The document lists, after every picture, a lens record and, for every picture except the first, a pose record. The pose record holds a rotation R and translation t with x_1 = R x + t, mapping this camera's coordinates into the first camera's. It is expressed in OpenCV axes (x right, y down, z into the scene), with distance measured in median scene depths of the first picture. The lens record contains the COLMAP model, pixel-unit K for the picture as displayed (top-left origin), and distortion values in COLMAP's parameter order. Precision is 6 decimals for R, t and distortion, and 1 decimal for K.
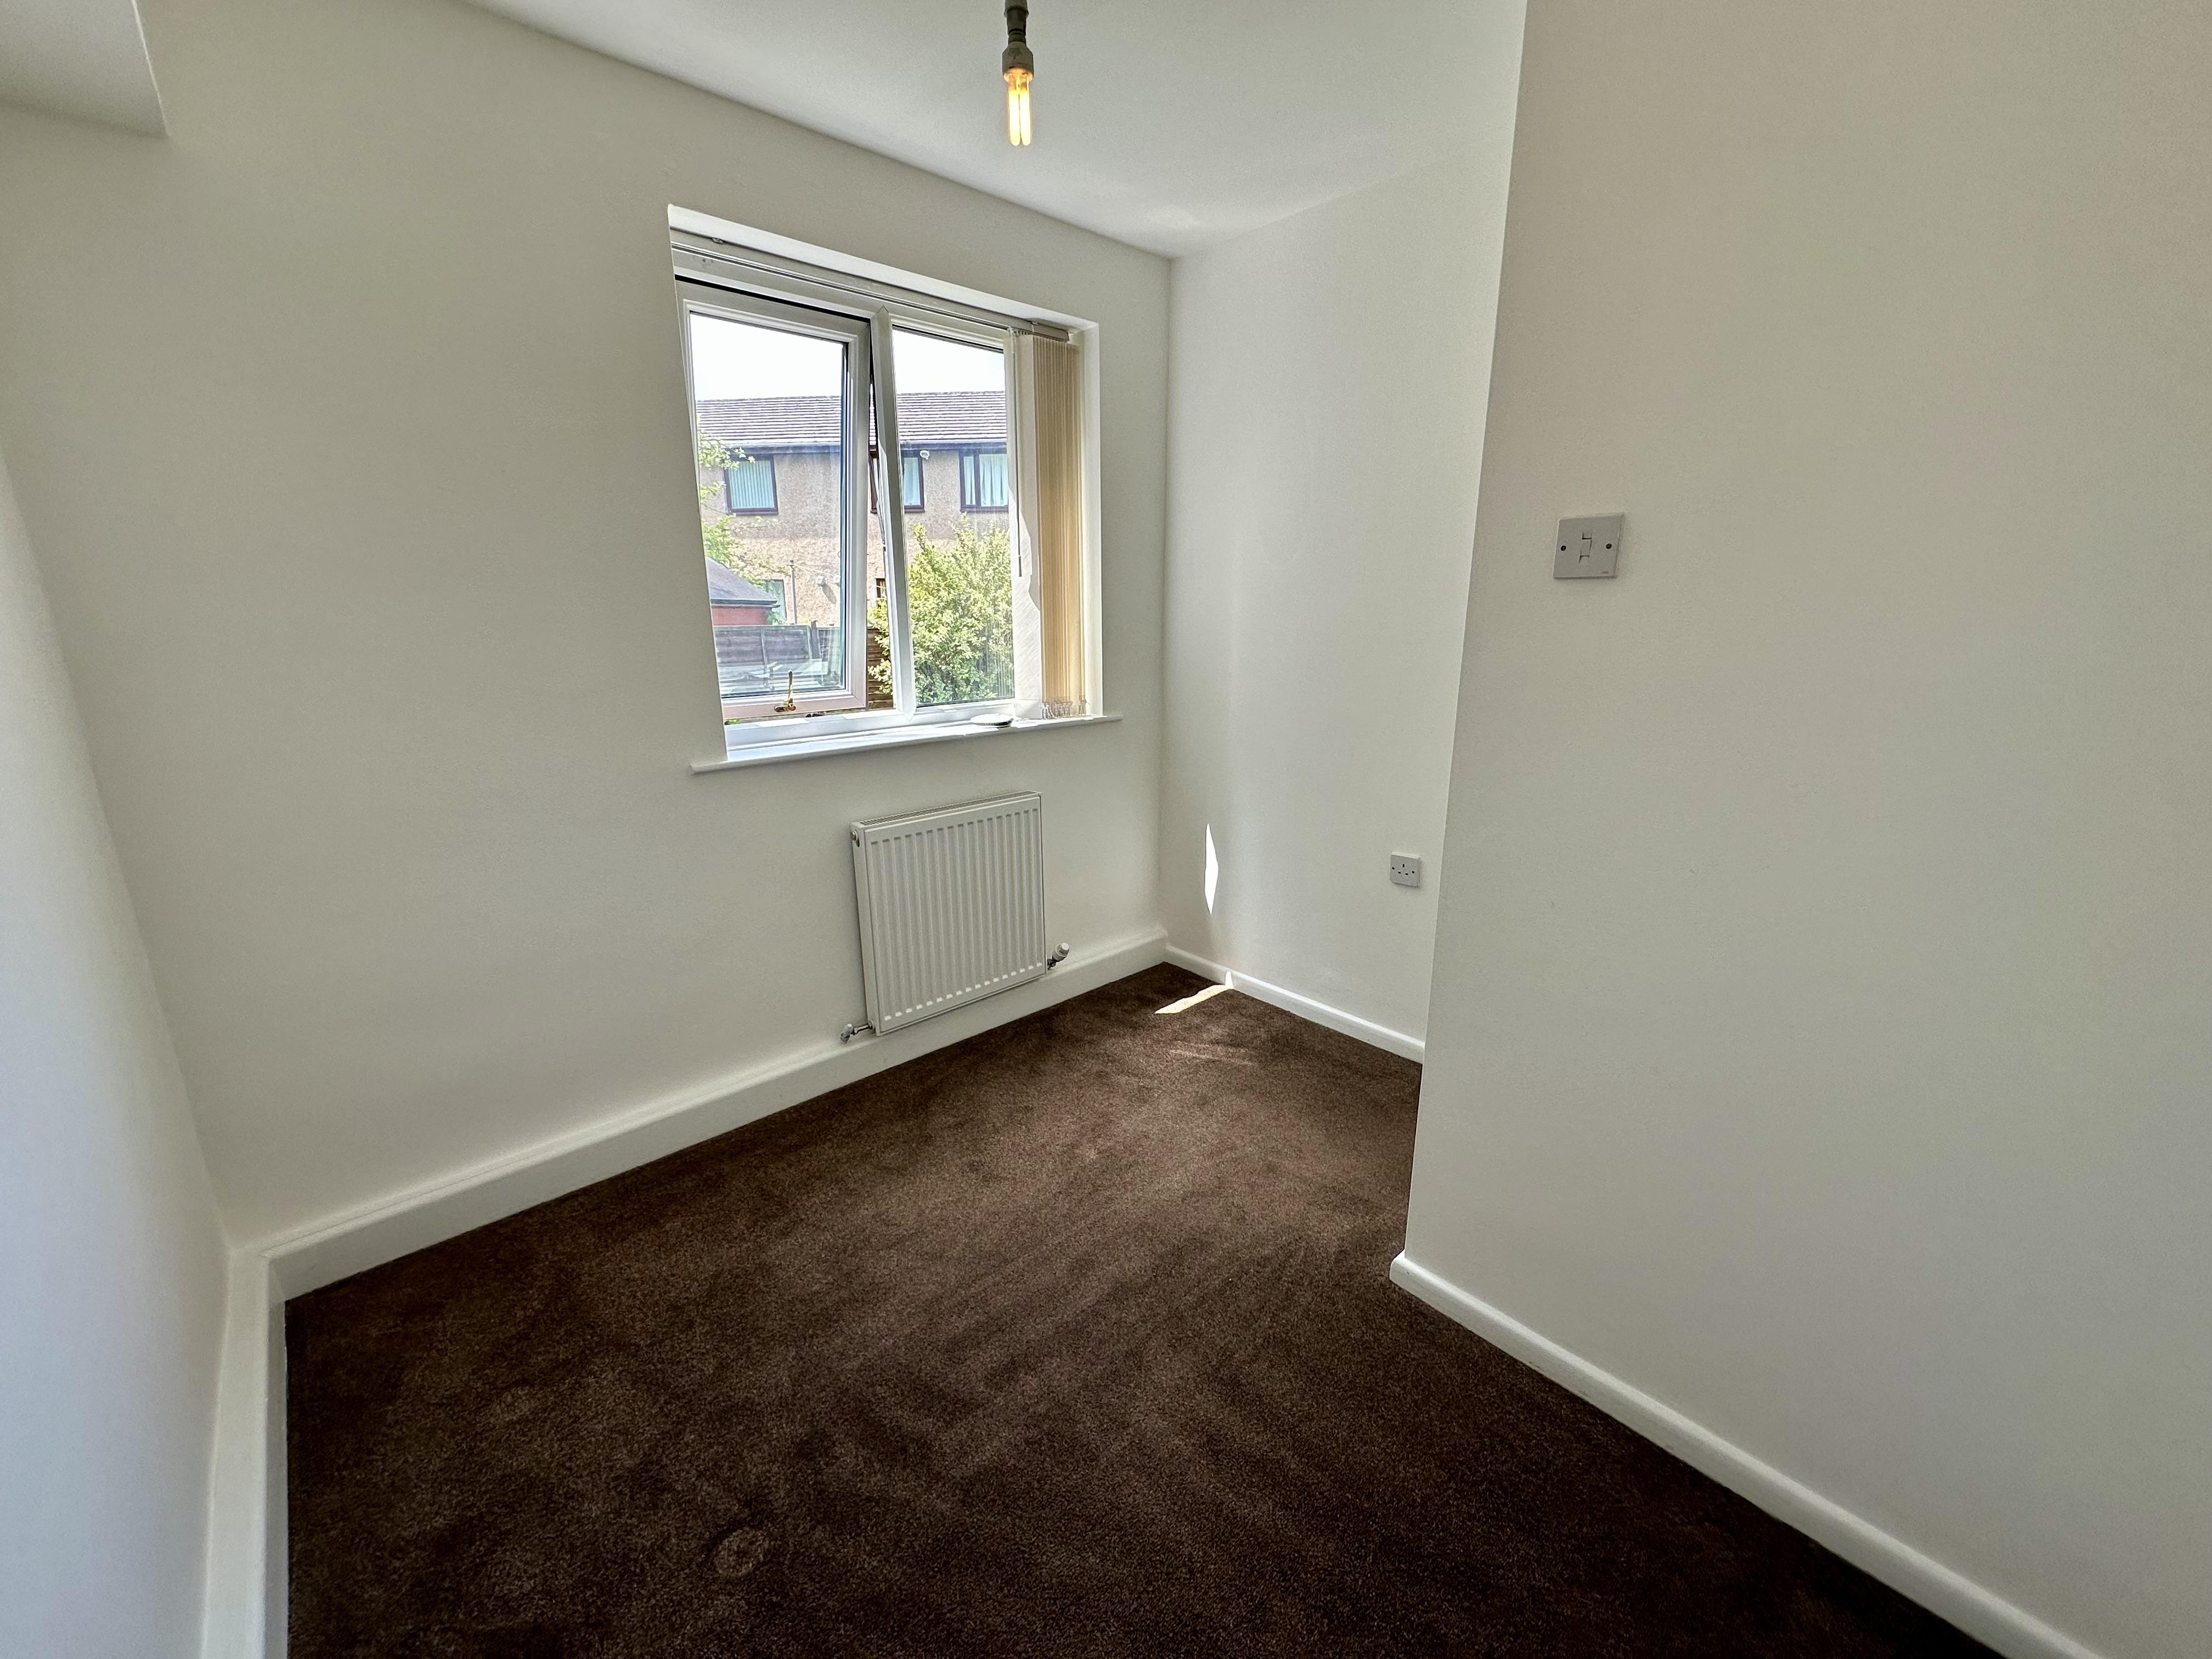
lens RADIAL K [[876.2, 0, 1108.5], [0, 876.2, 828.7], [0, 0, 1]] dist [-0.007600, -0.000123]
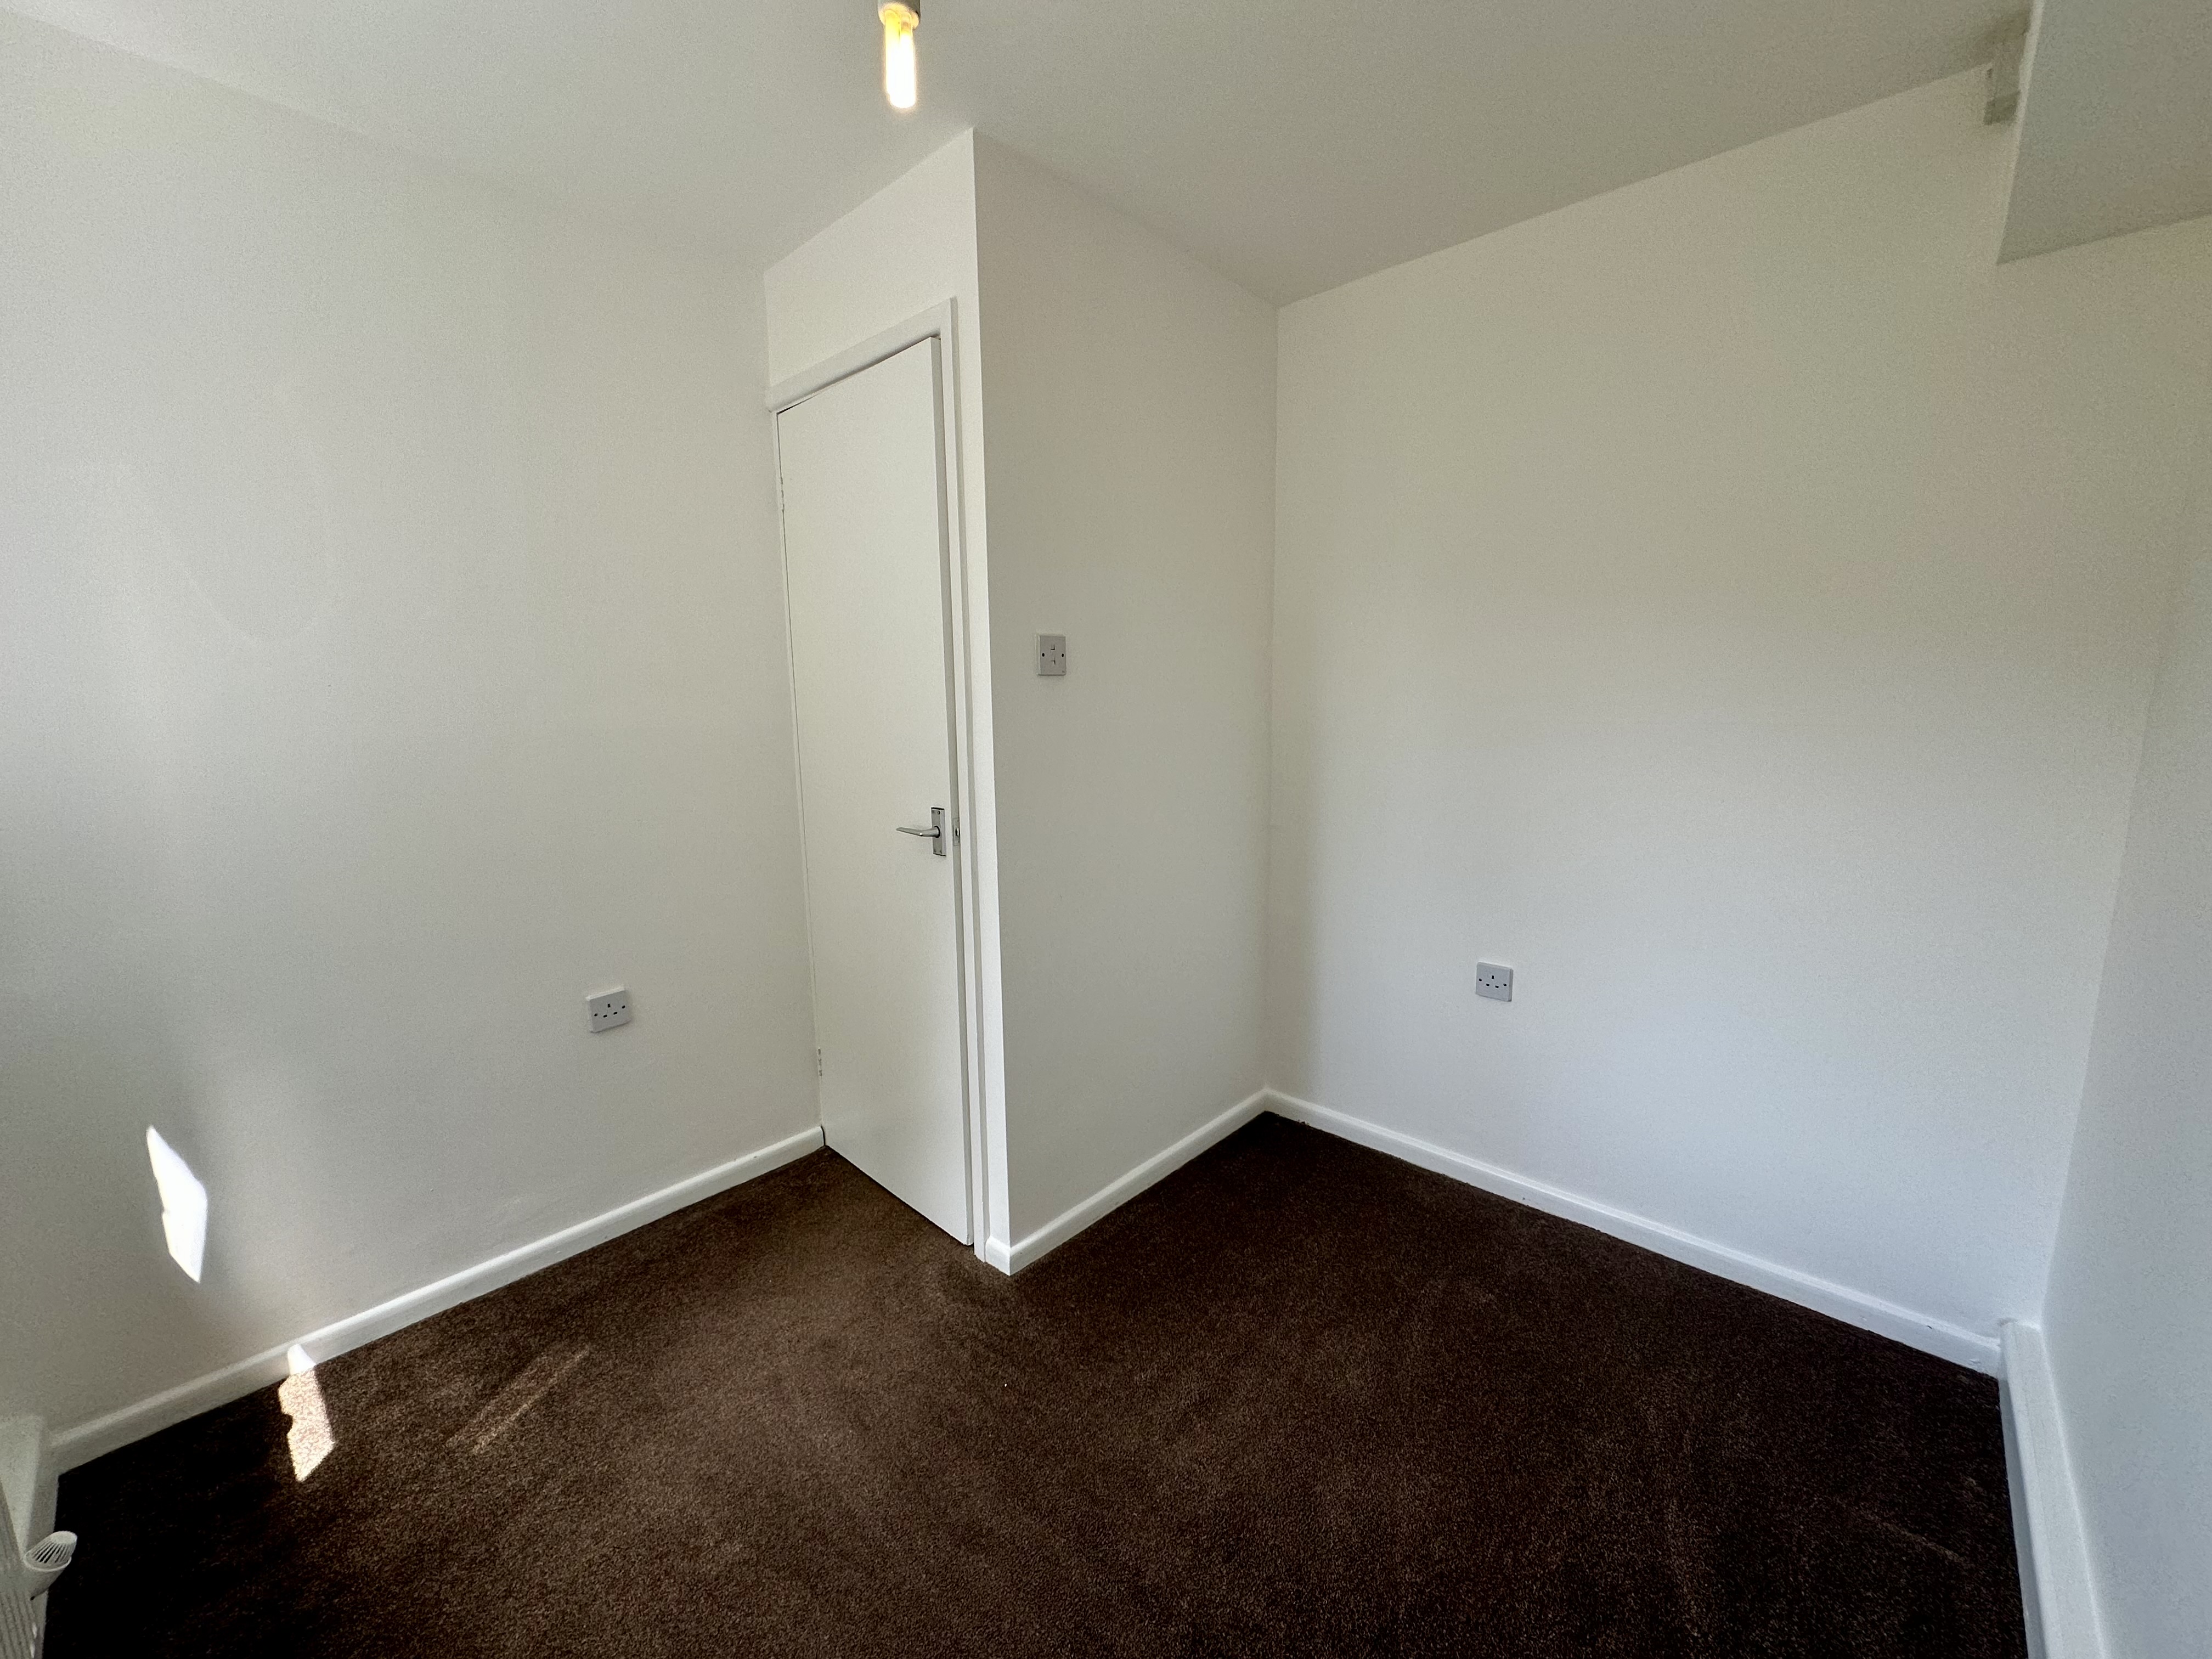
lens RADIAL K [[876.2, 0, 1108.5], [0, 876.2, 828.7], [0, 0, 1]] dist [-0.007600, -0.000123]
pose [[-0.088251, -0.152835, 0.984303, -0.679747], [0.259077, 0.950629, 0.170834, -0.187057], [-0.961816, 0.270087, -0.044298, 0.727985]]
